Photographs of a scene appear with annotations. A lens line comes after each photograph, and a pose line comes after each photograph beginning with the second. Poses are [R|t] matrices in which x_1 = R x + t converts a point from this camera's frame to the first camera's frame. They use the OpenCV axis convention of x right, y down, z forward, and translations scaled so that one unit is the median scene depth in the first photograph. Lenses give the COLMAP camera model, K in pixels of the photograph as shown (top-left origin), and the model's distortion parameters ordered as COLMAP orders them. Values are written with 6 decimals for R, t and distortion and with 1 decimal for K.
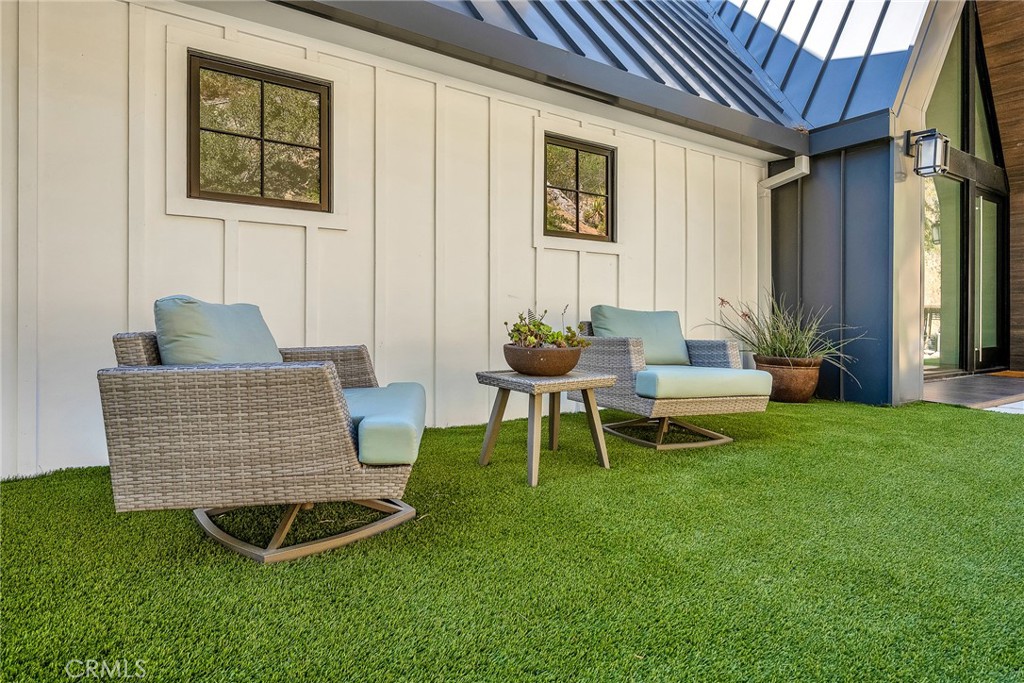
lens RADIAL K [[576.6, 0, 512.0], [0, 576.6, 341.5], [0, 0, 1]] dist [0.002112, 0.000439]
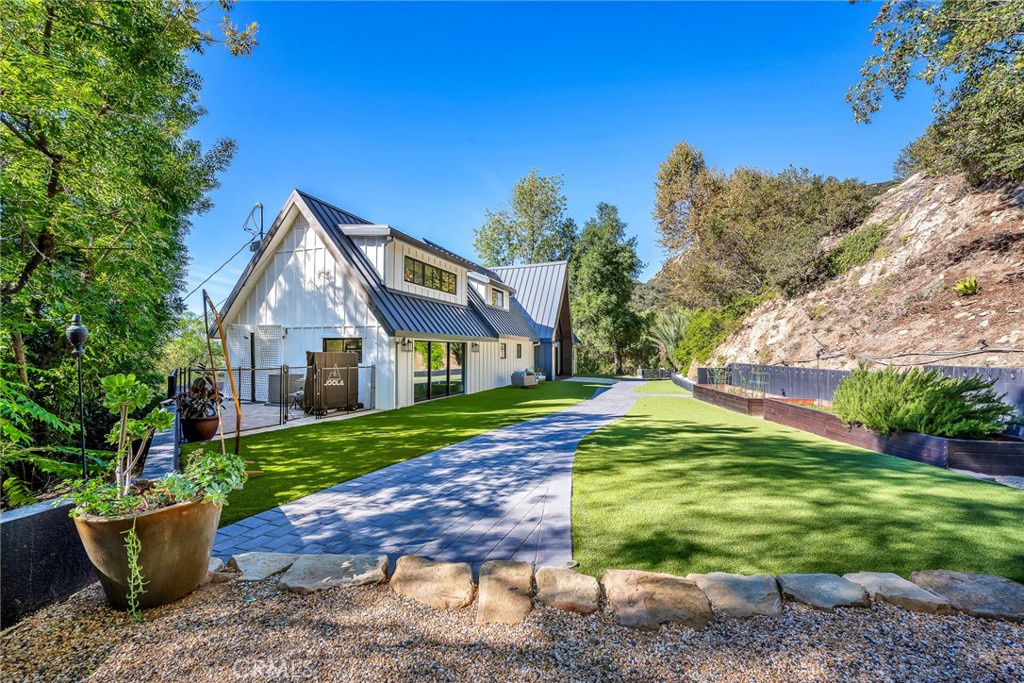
lens RADIAL K [[410.8, 0, 512.0], [0, 410.8, 341.5], [0, 0, 1]] dist [0.014045, 0.000064]
pose [[0.823620, 0.018261, 0.566847, -2.797753], [0.010994, 0.998780, -0.048149, -0.148023], [-0.567035, 0.045888, 0.822415, -3.073563]]
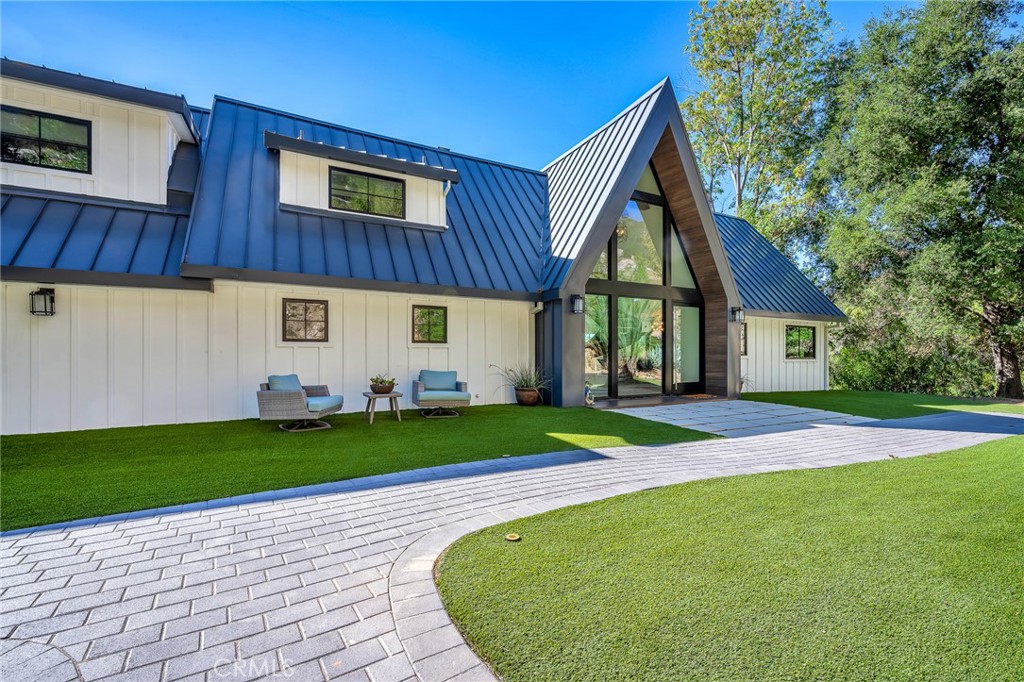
lens RADIAL K [[447.0, 0, 516.4], [0, 447.0, 365.5], [0, 0, 1]] dist [-0.000612, 0.000016]
pose [[0.993978, -0.004365, -0.109496, 0.760301], [0.002407, 0.999835, -0.018005, -0.037764], [0.109557, 0.017633, 0.993824, -1.019250]]
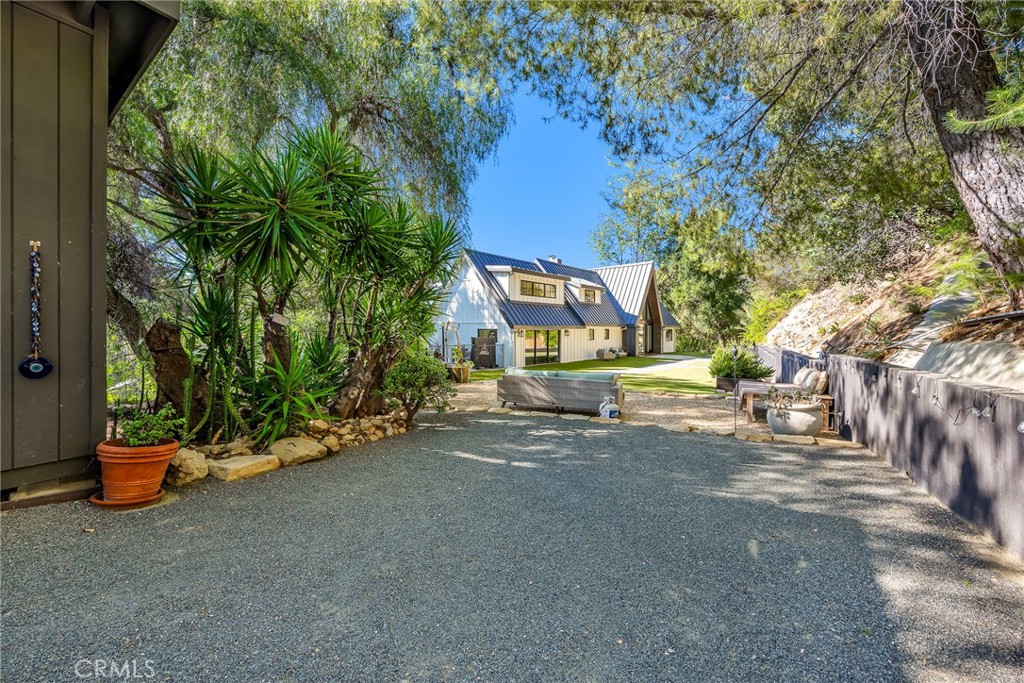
lens RADIAL K [[410.8, 0, 512.0], [0, 410.8, 341.5], [0, 0, 1]] dist [0.014045, 0.000064]
pose [[0.962829, -0.006941, 0.270023, -3.265005], [0.006568, 0.999976, 0.002285, -0.173514], [-0.270032, -0.000426, 0.962851, -5.189794]]
